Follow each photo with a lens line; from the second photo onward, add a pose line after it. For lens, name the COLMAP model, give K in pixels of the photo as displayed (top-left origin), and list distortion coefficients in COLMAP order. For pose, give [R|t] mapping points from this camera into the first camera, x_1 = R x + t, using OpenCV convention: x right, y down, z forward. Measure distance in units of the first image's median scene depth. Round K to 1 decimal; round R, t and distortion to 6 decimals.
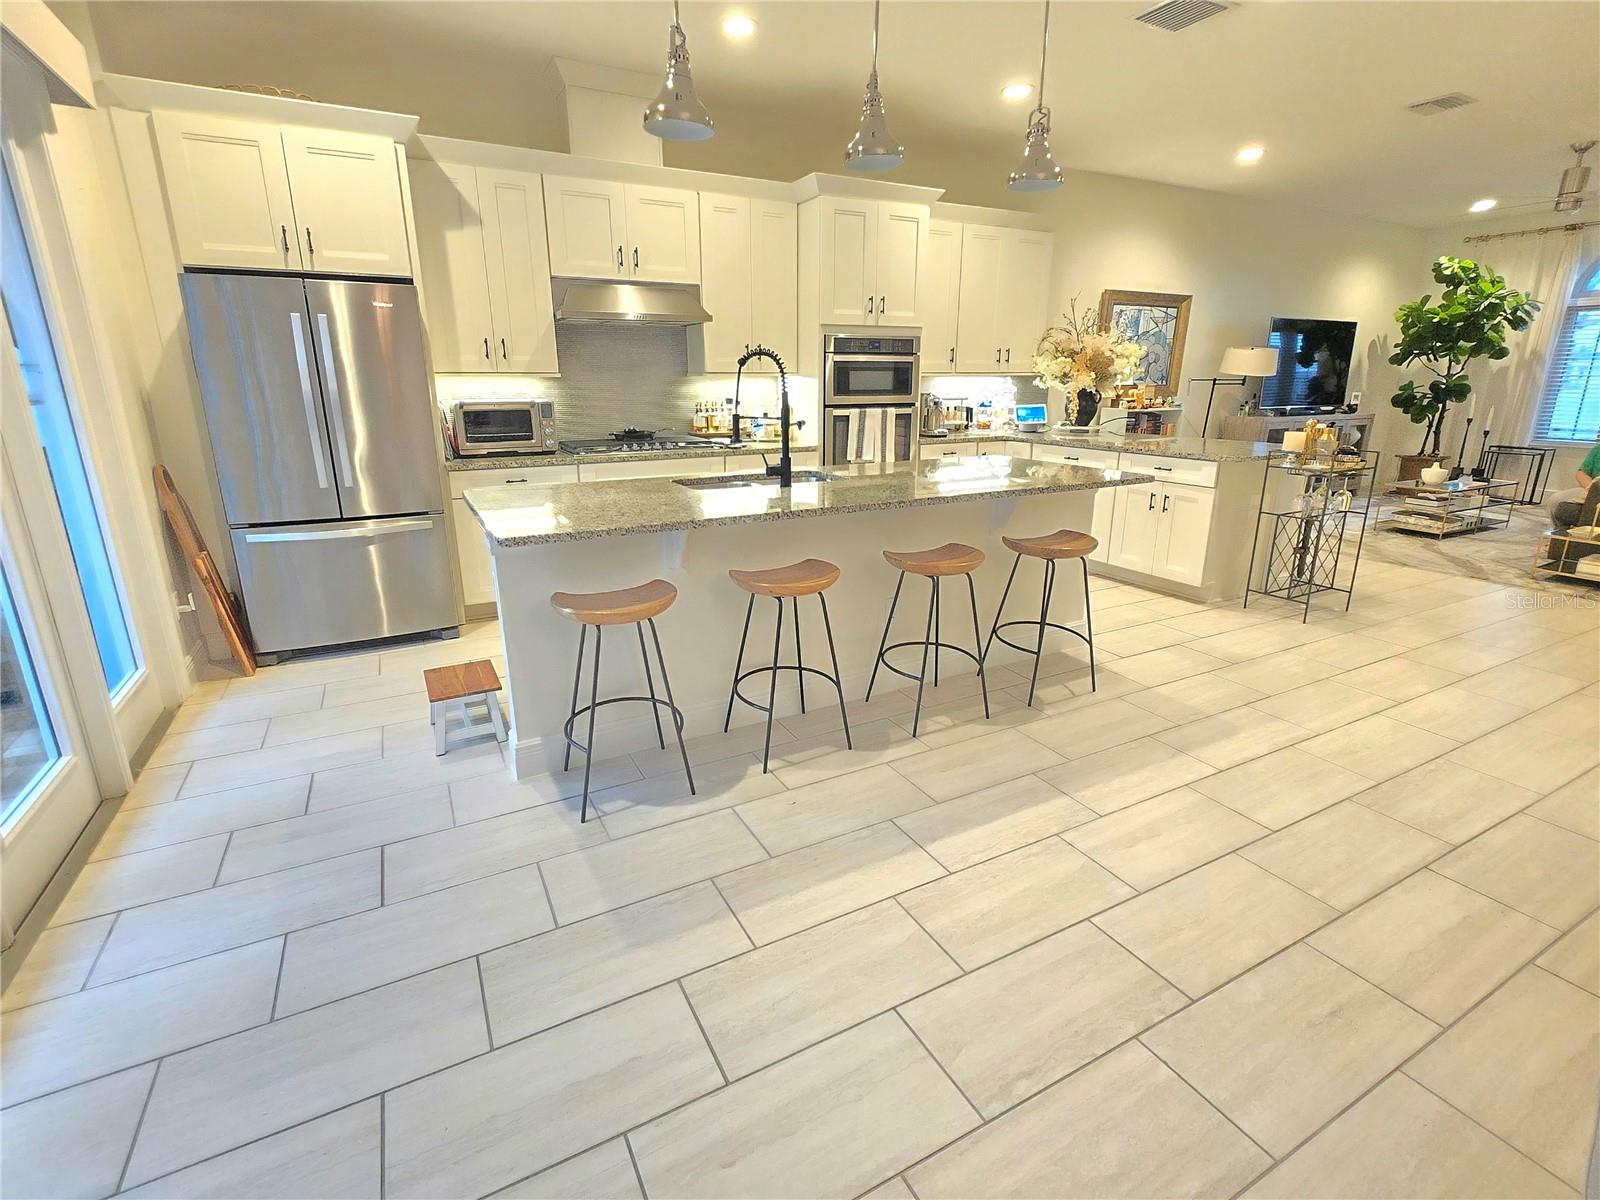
lens RADIAL K [[754.7, 0, 801.3], [0, 754.7, 584.7], [0, 0, 1]] dist [0.004081, -0.000587]
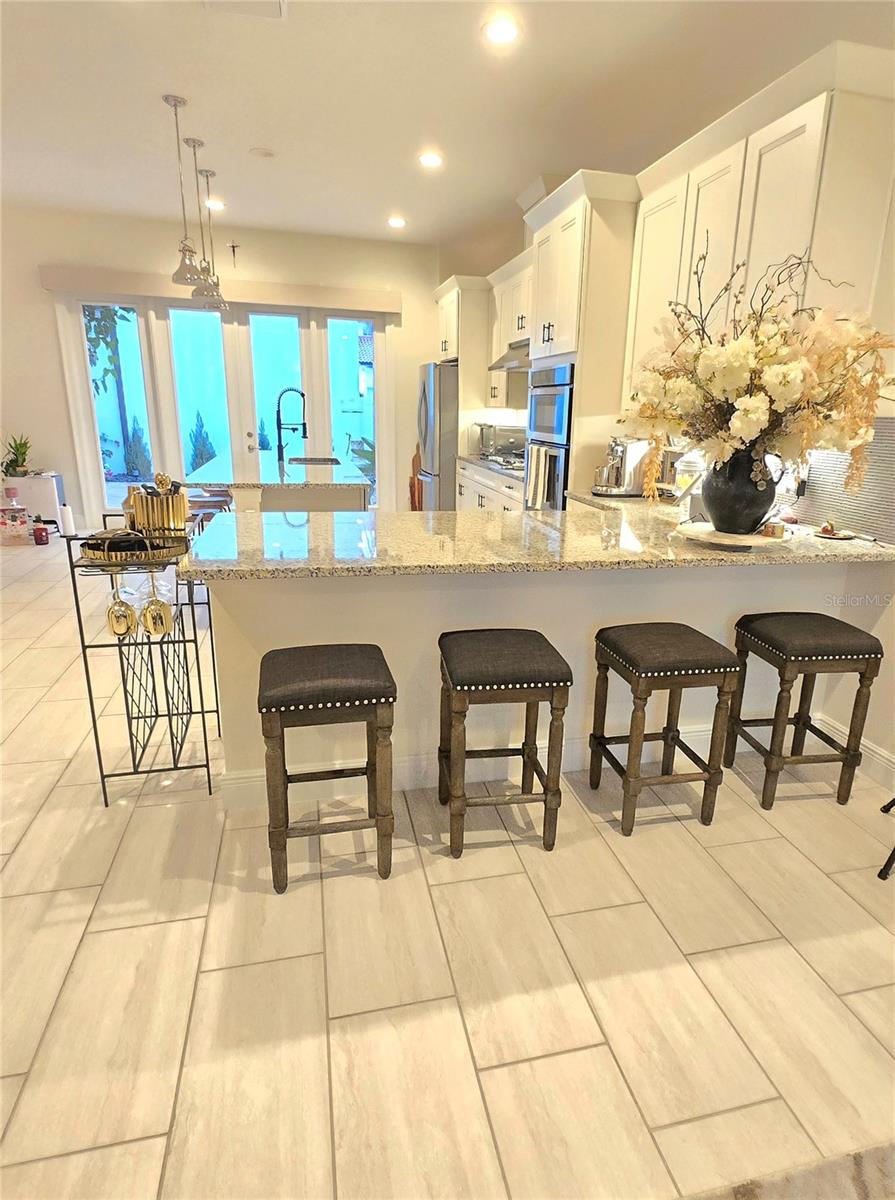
lens RADIAL K [[690.8, 0, 484.5], [0, 690.8, 618.3], [0, 0, 1]] dist [0.006796, -0.000168]
pose [[-0.244726, 0.276875, -0.929220, 0.996605], [-0.287985, 0.894356, 0.342332, -0.325937], [0.925837, 0.351379, -0.139137, 1.166889]]
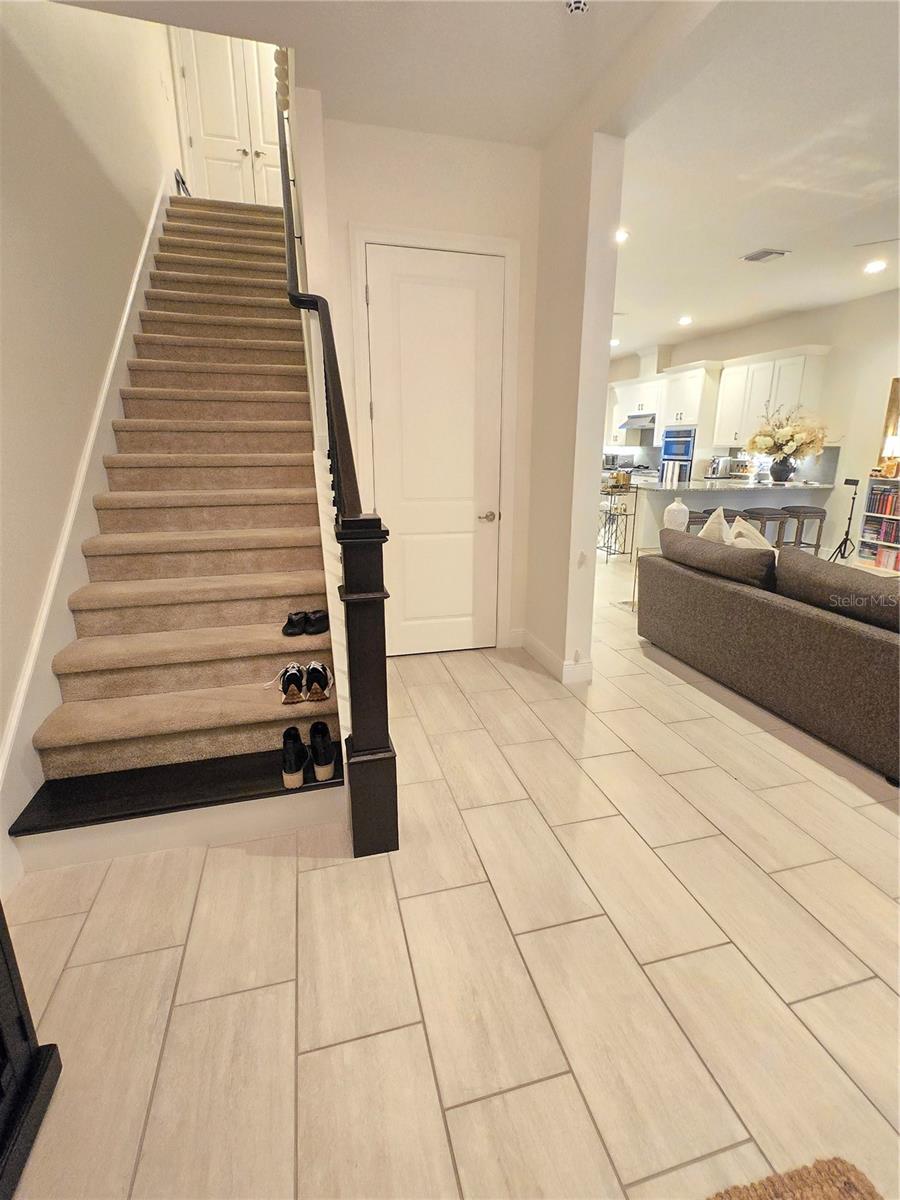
lens RADIAL K [[566.0, 0, 458.7], [0, 566.0, 605.5], [0, 0, 1]] dist [0.004081, -0.000587]
pose [[-0.225236, 0.267684, -0.936810, 2.037659], [-0.263073, 0.909095, 0.323015, -0.226463], [0.938116, 0.319205, -0.134340, 0.783944]]
